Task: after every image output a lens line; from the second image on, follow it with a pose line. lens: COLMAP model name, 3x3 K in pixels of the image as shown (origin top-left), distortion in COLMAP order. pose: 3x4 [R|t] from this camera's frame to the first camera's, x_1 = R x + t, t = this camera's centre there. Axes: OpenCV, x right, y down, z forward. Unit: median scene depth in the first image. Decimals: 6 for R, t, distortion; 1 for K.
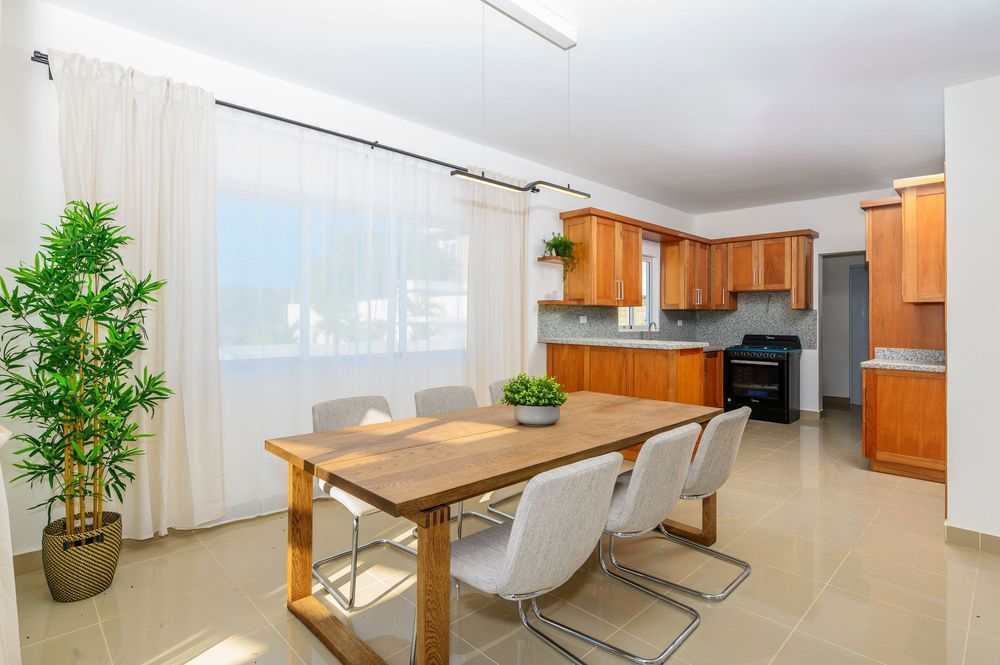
lens RADIAL K [[510.5, 0, 503.6], [0, 510.5, 315.5], [0, 0, 1]] dist [-0.000823, -0.000222]
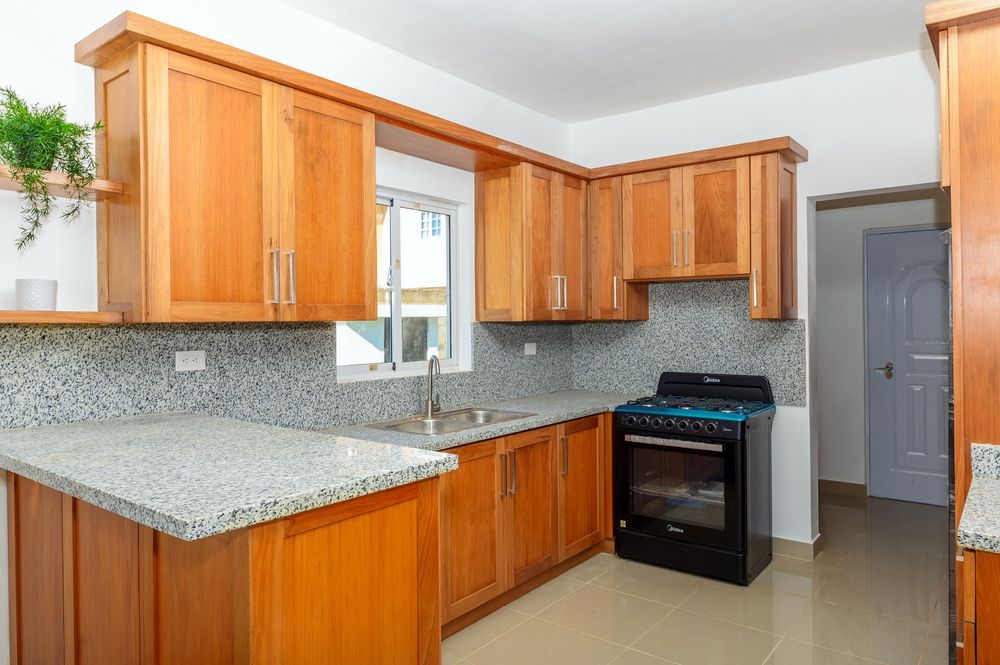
lens RADIAL K [[675.6, 0, 498.5], [0, 675.6, 320.1], [0, 0, 1]] dist [-0.008089, 0.000361]
pose [[0.992306, -0.014283, 0.122980, 0.264118], [0.013682, 0.999890, 0.005734, -0.017274], [-0.123048, -0.004007, 0.992393, 0.429792]]
